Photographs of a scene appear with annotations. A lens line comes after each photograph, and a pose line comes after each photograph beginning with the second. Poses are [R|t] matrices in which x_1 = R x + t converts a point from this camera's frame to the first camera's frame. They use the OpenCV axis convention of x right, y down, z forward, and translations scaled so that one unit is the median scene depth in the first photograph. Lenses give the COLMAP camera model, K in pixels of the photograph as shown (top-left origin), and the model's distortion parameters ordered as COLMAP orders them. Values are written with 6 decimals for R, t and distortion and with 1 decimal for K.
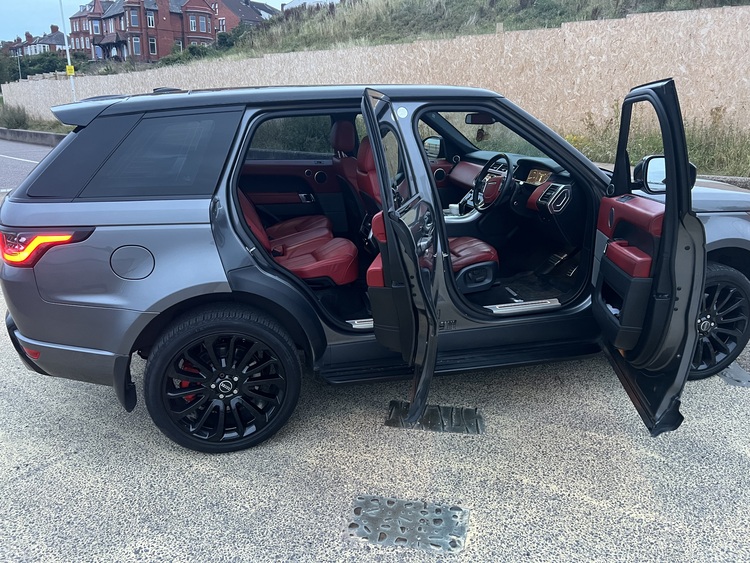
lens RADIAL K [[560.3, 0, 375.2], [0, 560.3, 285.4], [0, 0, 1]] dist [0.015222, -0.023058]
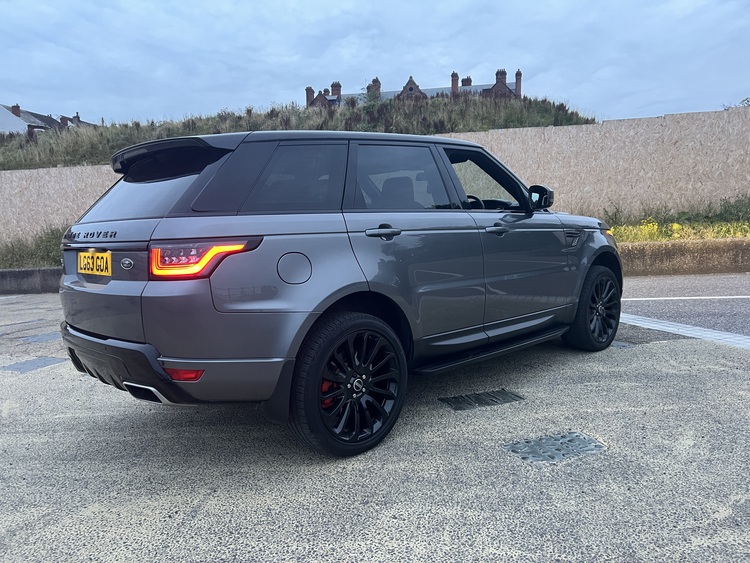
lens RADIAL K [[560.3, 0, 373.0], [0, 560.3, 275.7], [0, 0, 1]] dist [0.015222, -0.023058]
pose [[0.882361, -0.085406, 0.462757, -0.765059], [0.188400, 0.965253, -0.181084, 0.188513], [-0.431212, 0.246965, 0.867793, 0.004068]]
